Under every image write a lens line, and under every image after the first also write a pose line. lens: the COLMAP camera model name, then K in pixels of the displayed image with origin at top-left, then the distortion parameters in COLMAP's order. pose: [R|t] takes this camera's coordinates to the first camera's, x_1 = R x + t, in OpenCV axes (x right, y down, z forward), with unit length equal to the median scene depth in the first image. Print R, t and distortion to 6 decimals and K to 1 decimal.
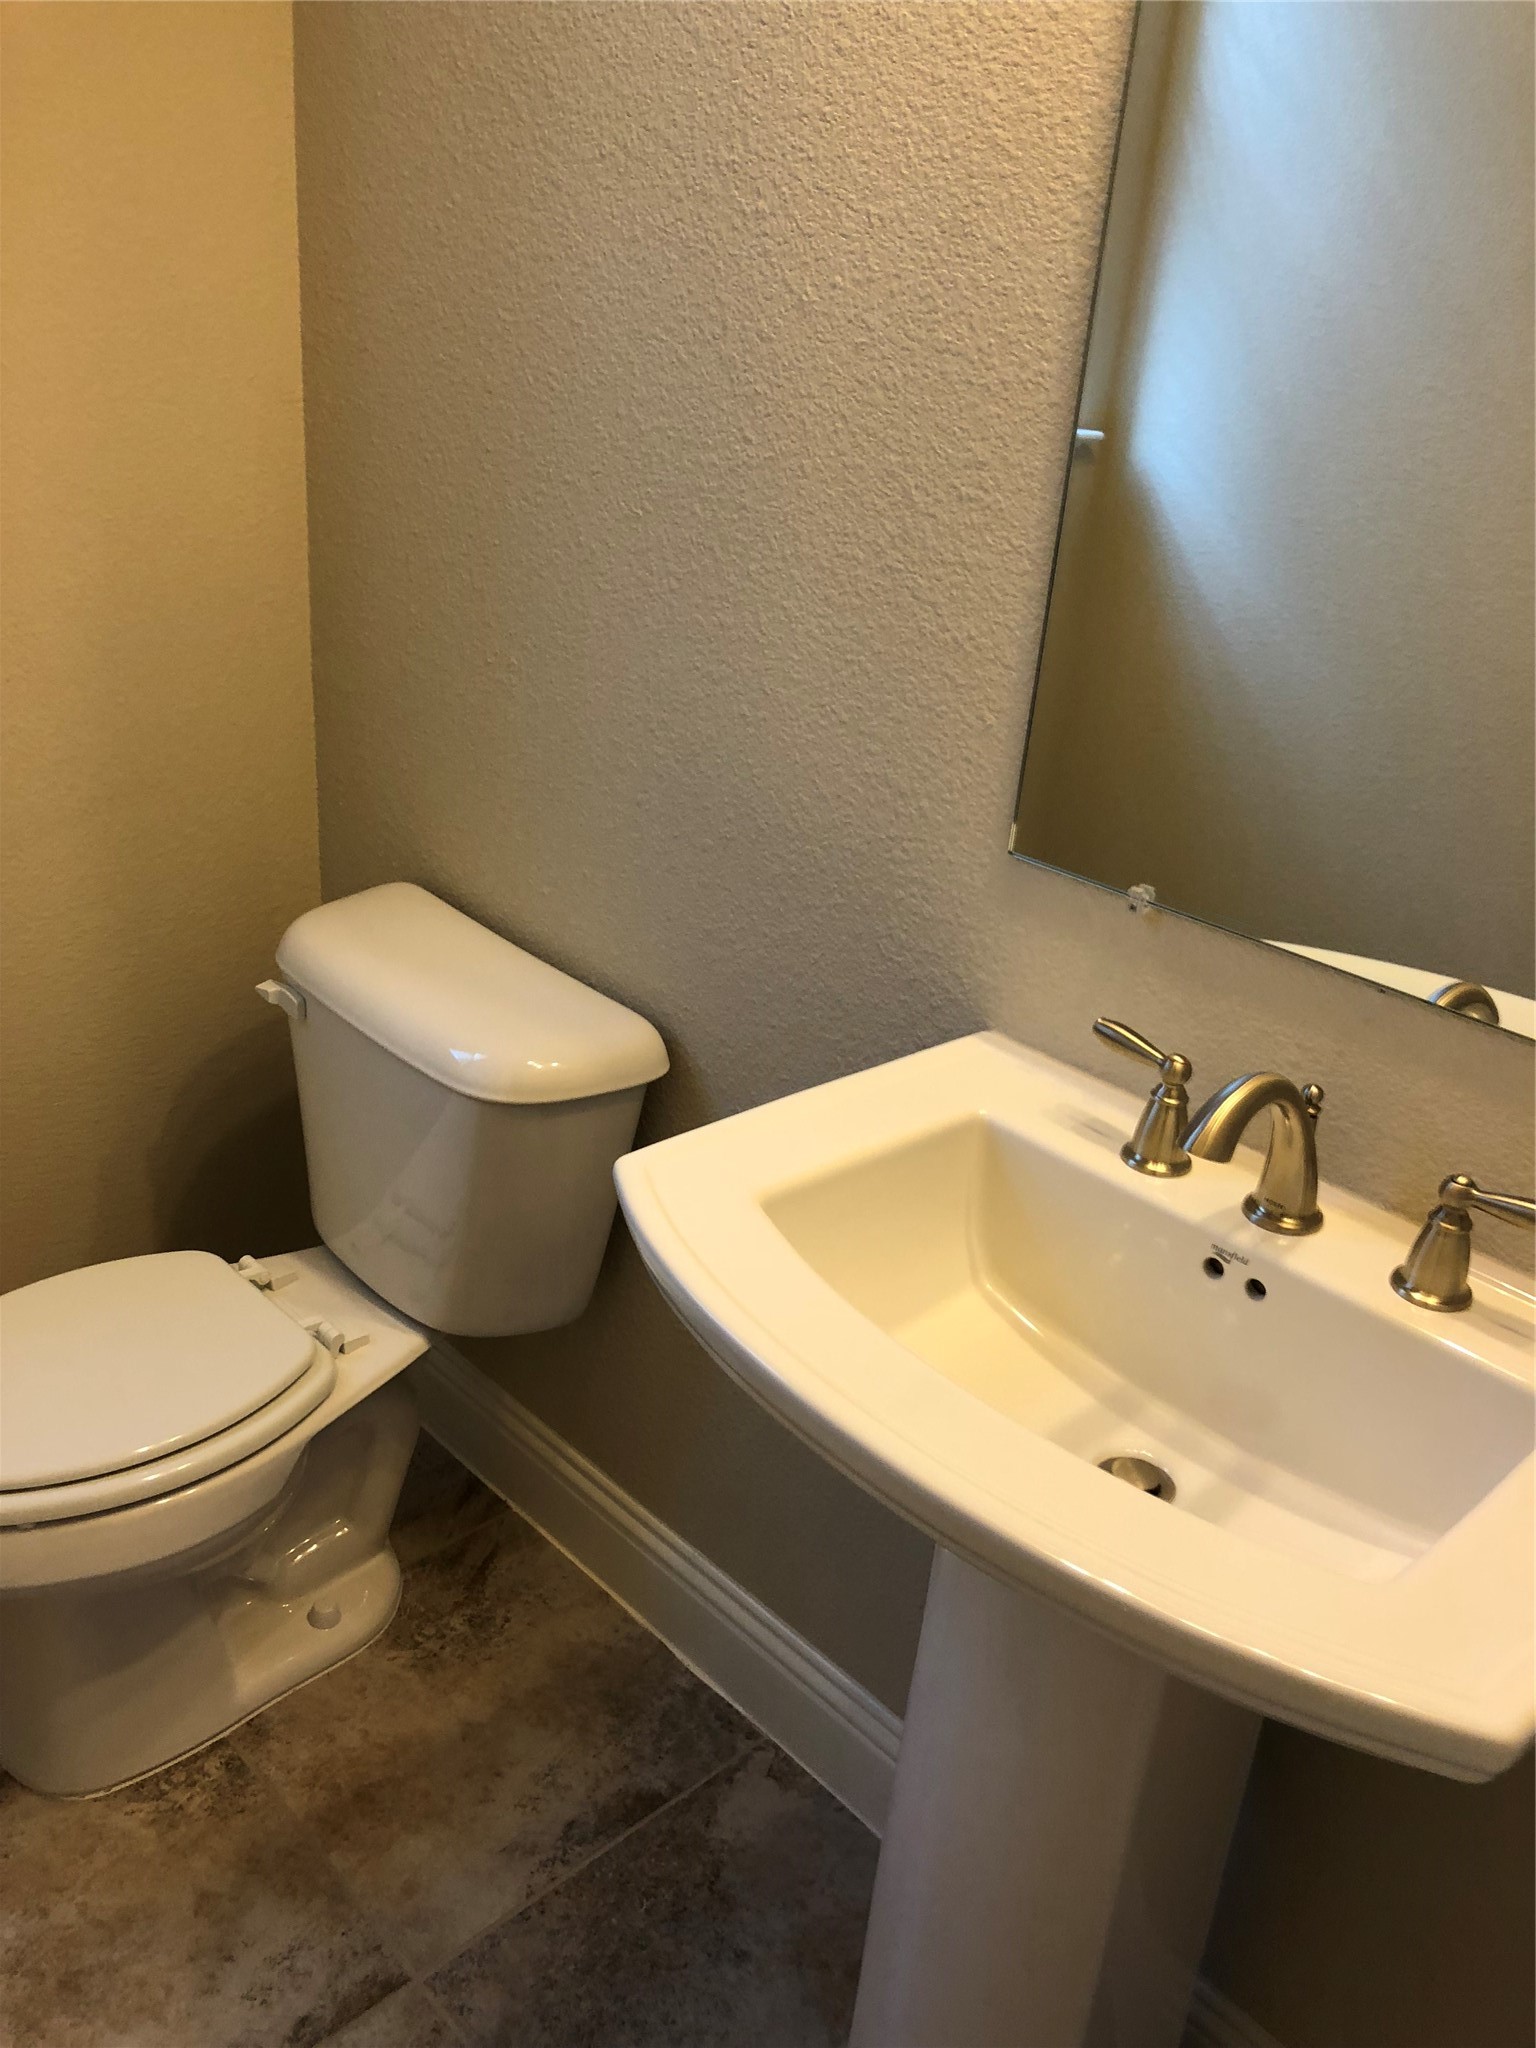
lens RADIAL K [[1737.9, 0, 796.8], [0, 1737.9, 1019.8], [0, 0, 1]] dist [-0.000784, 0.000801]
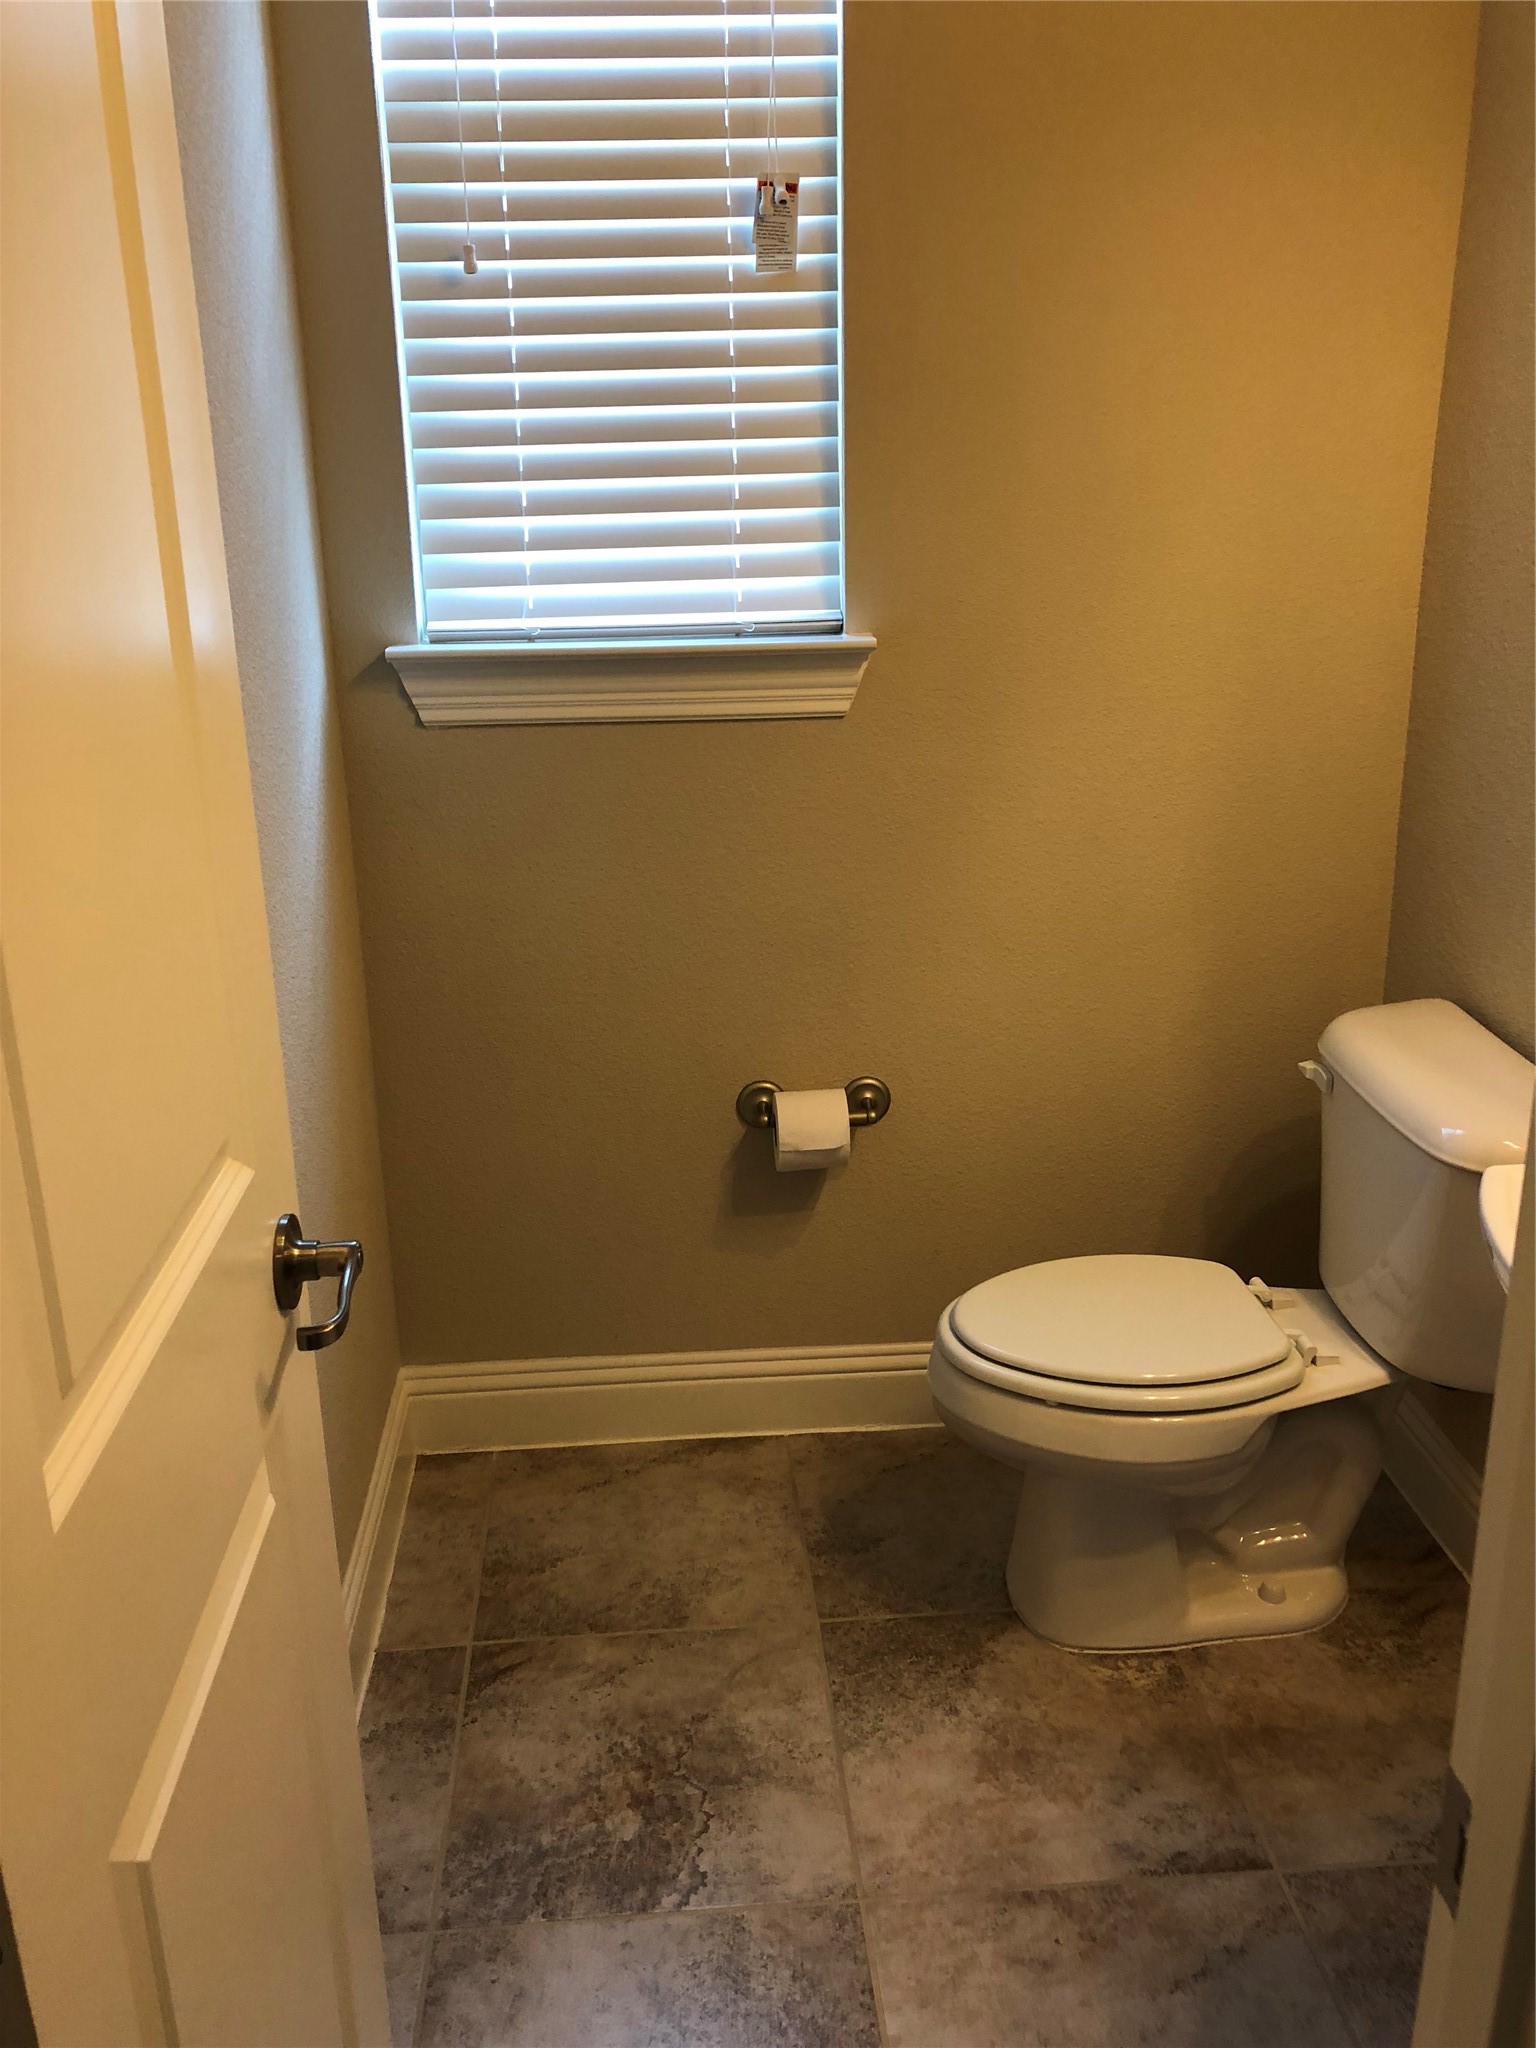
lens RADIAL K [[1737.9, 0, 796.8], [0, 1737.9, 1019.8], [0, 0, 1]] dist [-0.000784, 0.000801]
pose [[0.786971, 0.103294, -0.608282, 0.167057], [-0.173965, 0.983034, -0.058136, 0.089052], [0.591957, 0.151571, 0.791589, -0.208945]]
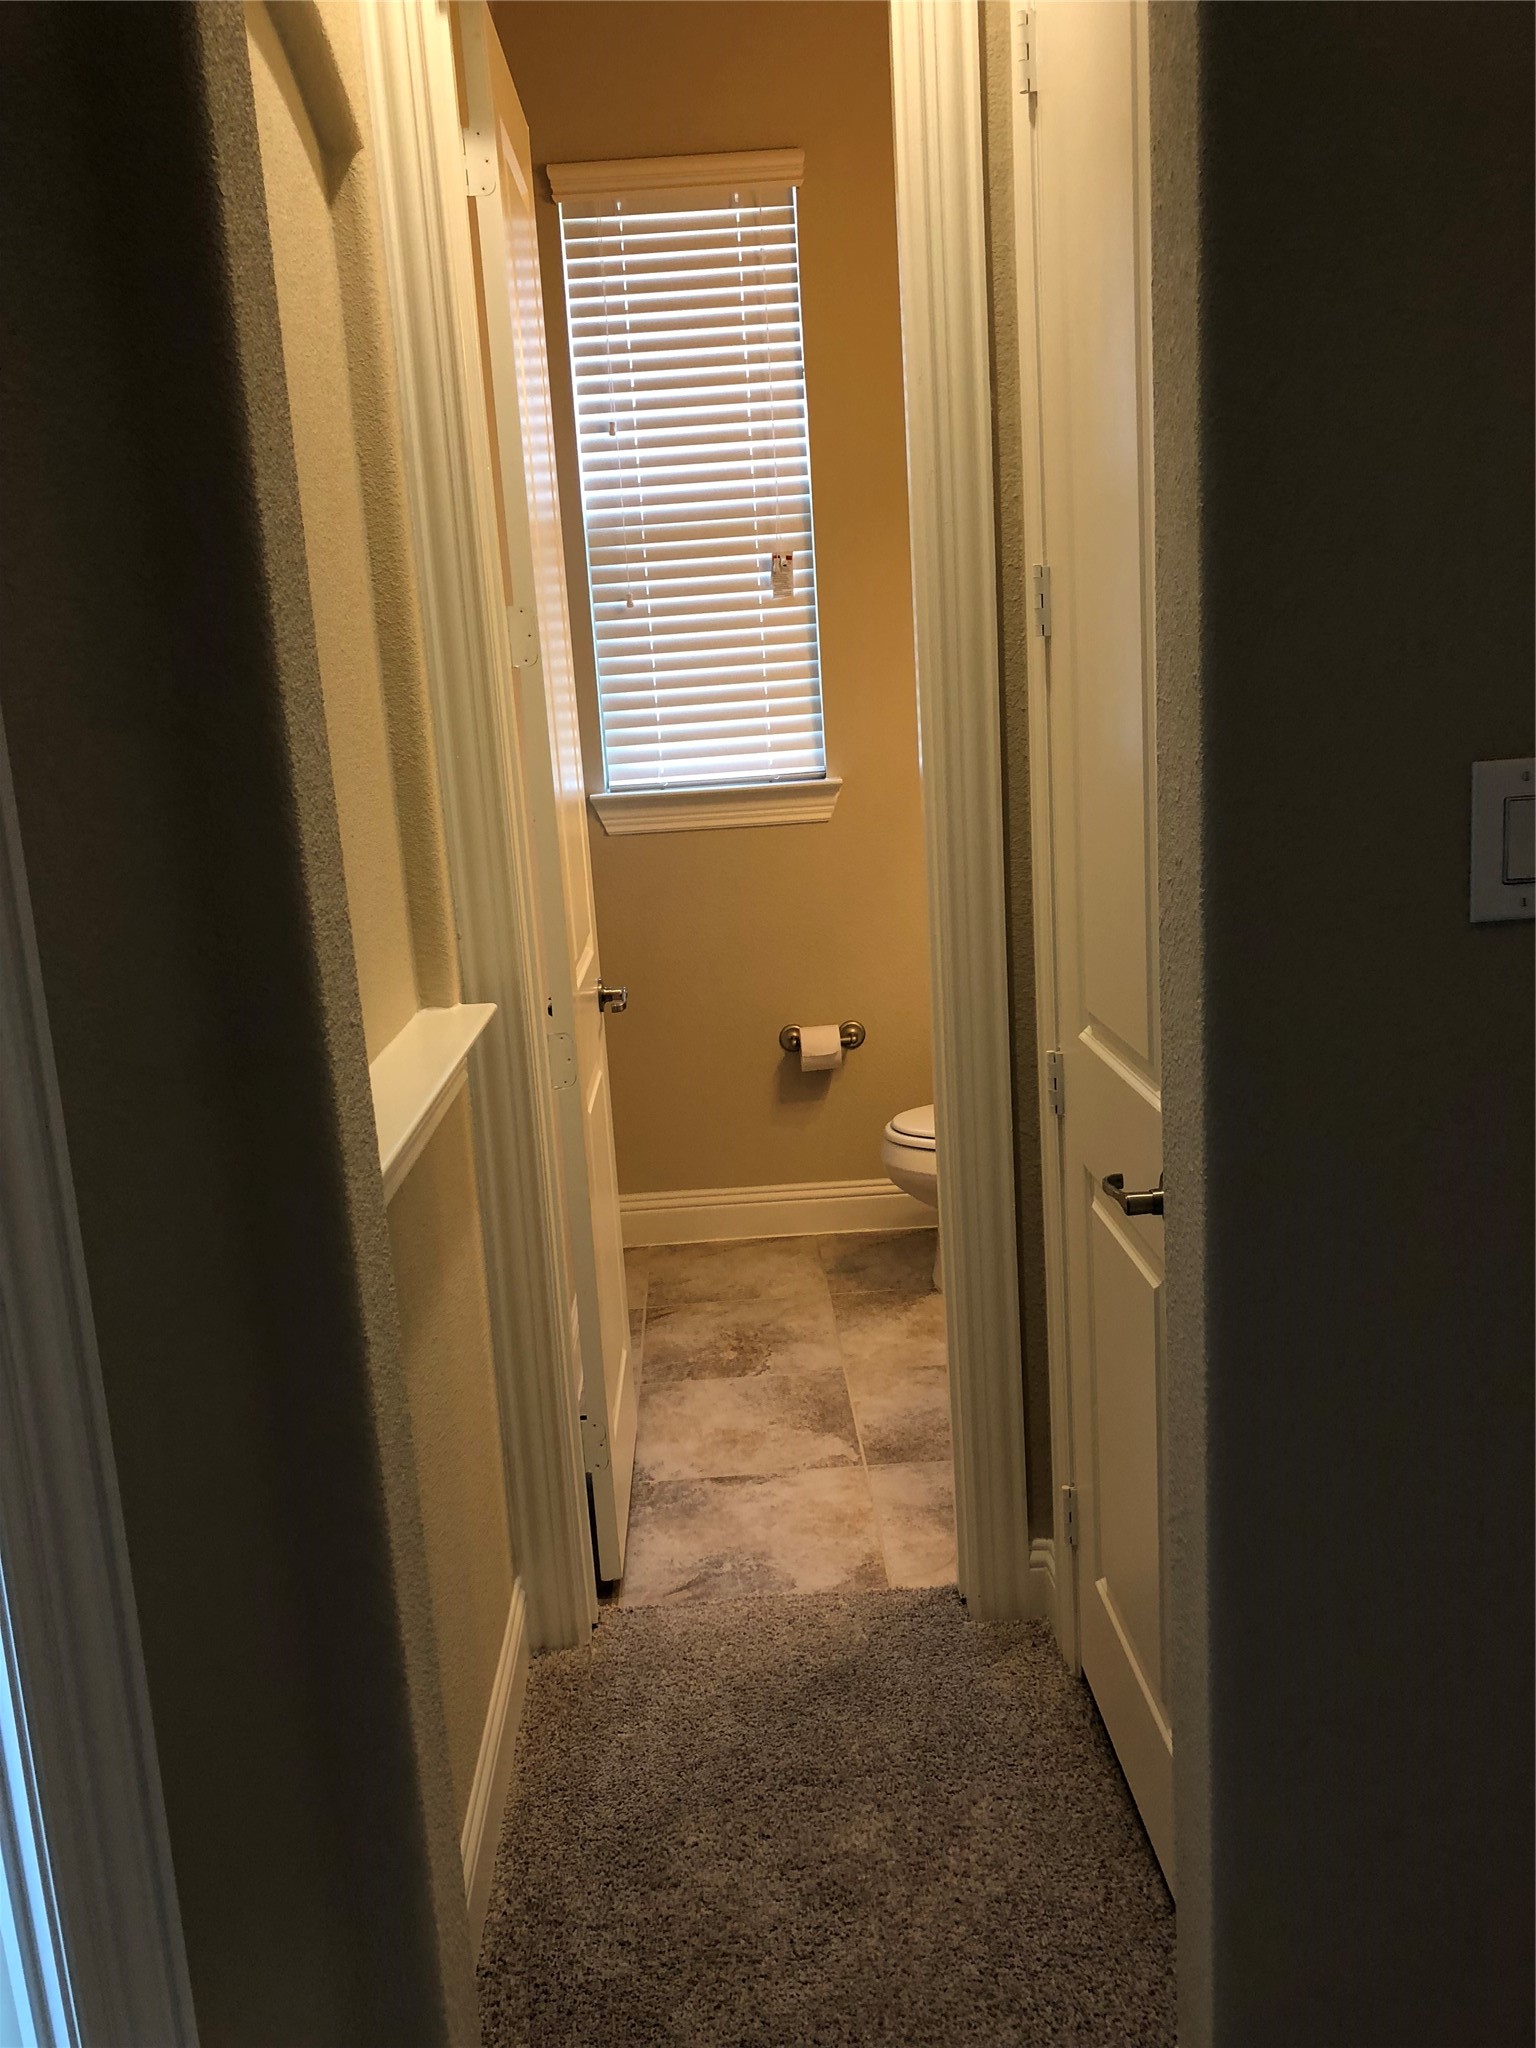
lens RADIAL K [[1693.9, 0, 774.6], [0, 1693.9, 1052.5], [0, 0, 1]] dist [0.014037, 0.004290]
pose [[0.752309, 0.015543, -0.658627, 0.920070], [-0.146196, 0.978735, -0.143893, 0.467253], [0.642385, 0.204541, 0.738583, -0.958097]]
